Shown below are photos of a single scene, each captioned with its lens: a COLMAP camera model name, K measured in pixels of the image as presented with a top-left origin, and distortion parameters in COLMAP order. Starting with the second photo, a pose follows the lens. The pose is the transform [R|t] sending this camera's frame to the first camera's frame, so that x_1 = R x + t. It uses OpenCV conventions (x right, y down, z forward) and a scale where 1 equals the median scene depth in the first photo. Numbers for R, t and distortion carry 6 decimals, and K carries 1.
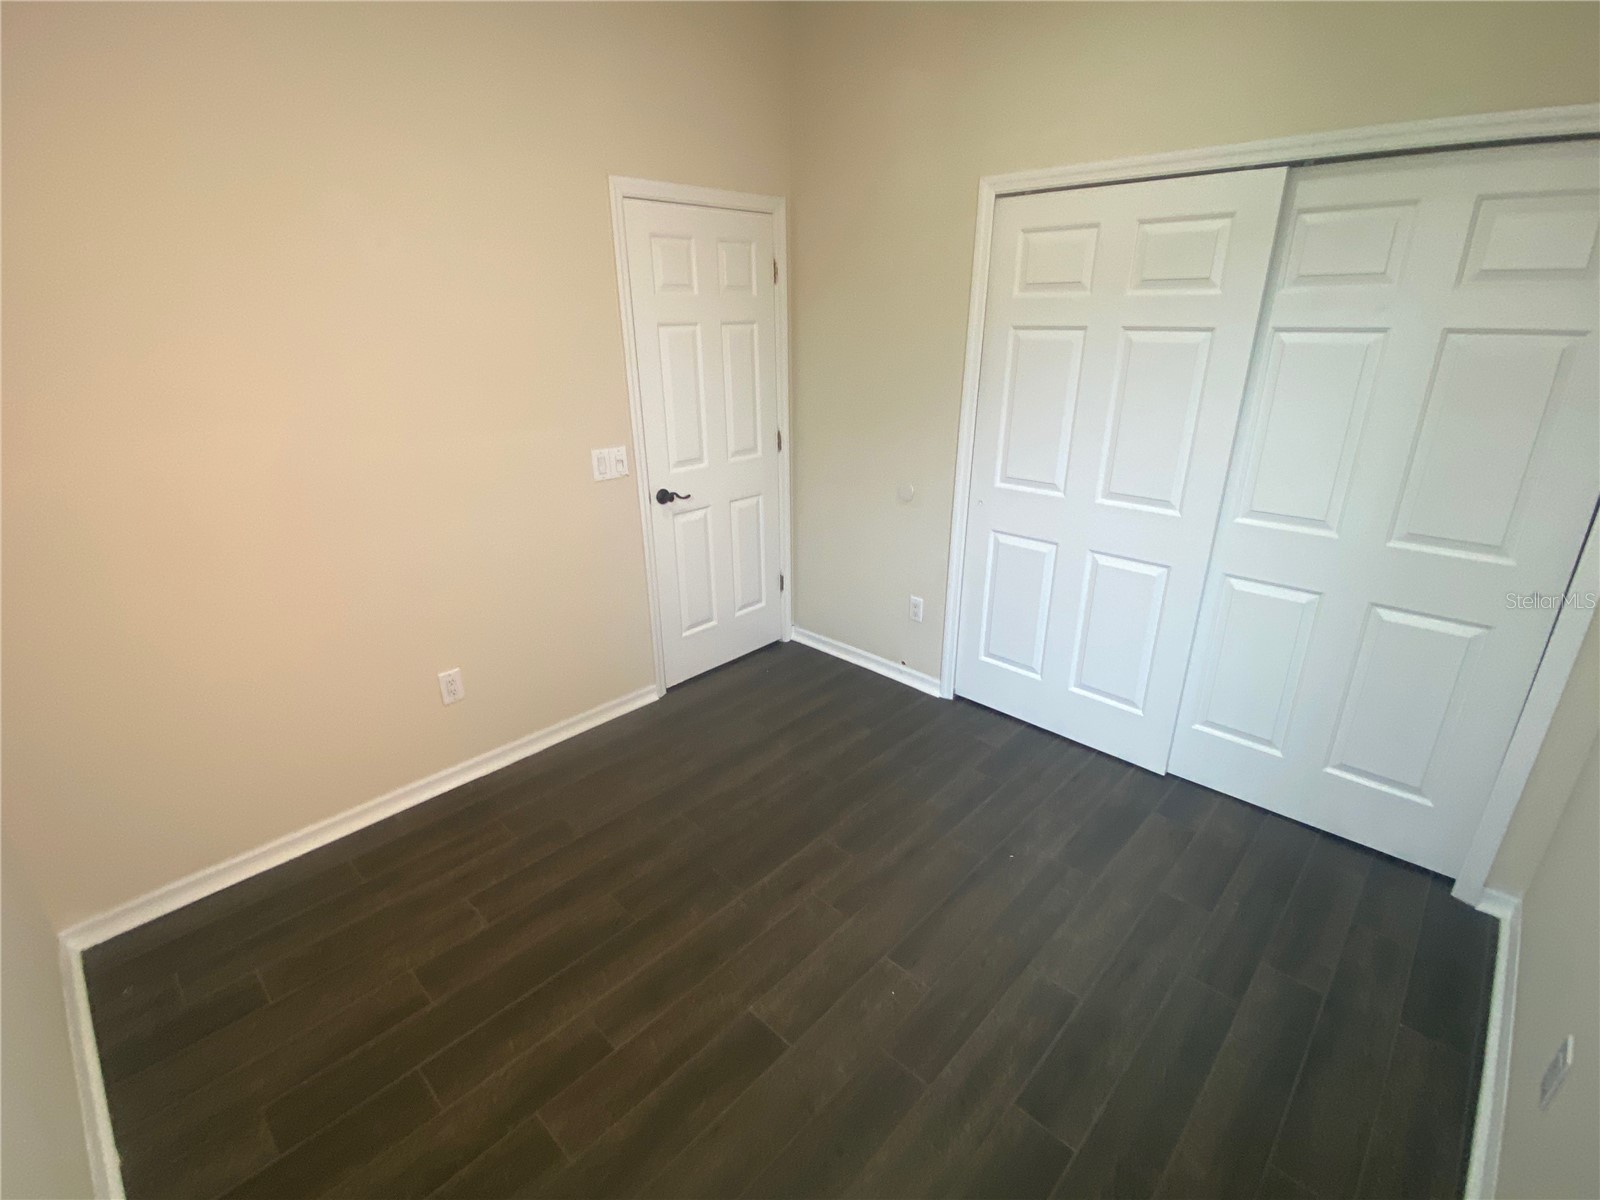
lens RADIAL K [[738.7, 0, 798.2], [0, 738.7, 597.8], [0, 0, 1]] dist [0.033838, -0.027874]
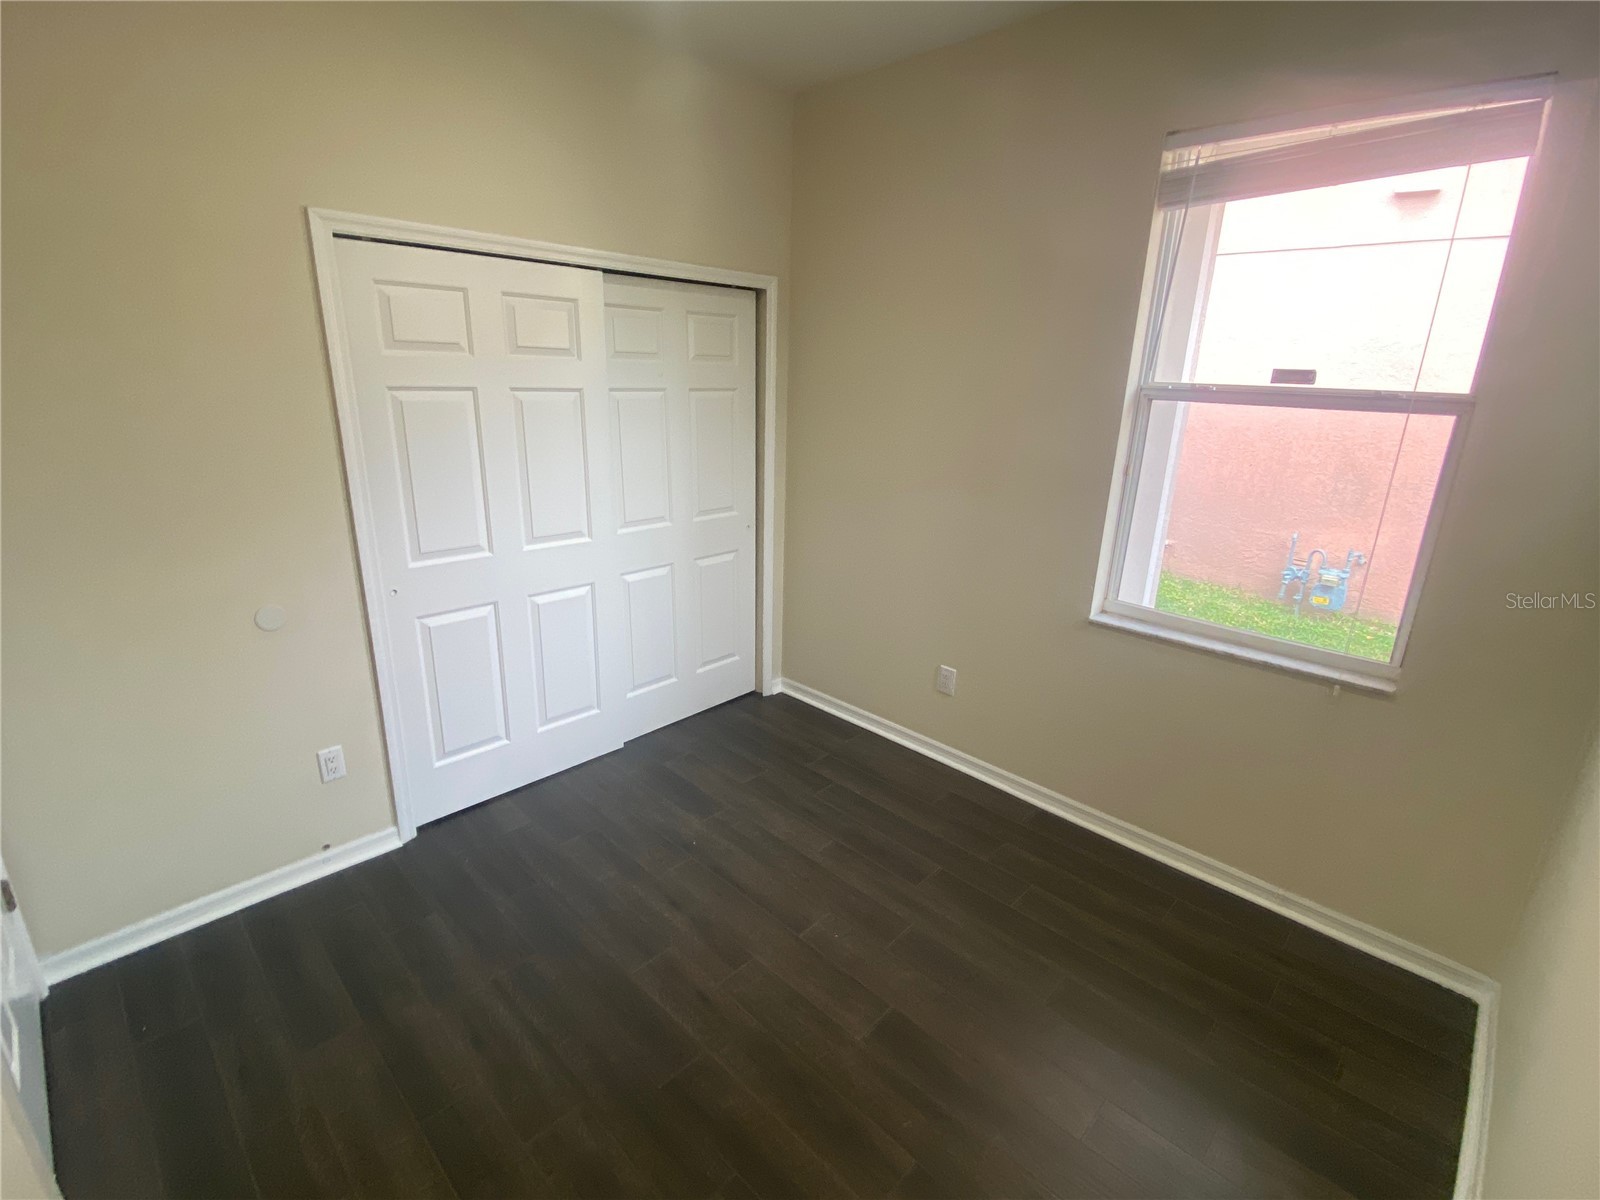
lens RADIAL K [[738.7, 0, 798.2], [0, 738.7, 597.8], [0, 0, 1]] dist [0.033838, -0.027874]
pose [[-0.007930, -0.280641, 0.959780, -0.671309], [0.340068, 0.901846, 0.266511, -0.229305], [-0.940368, 0.328504, 0.088285, 0.599120]]
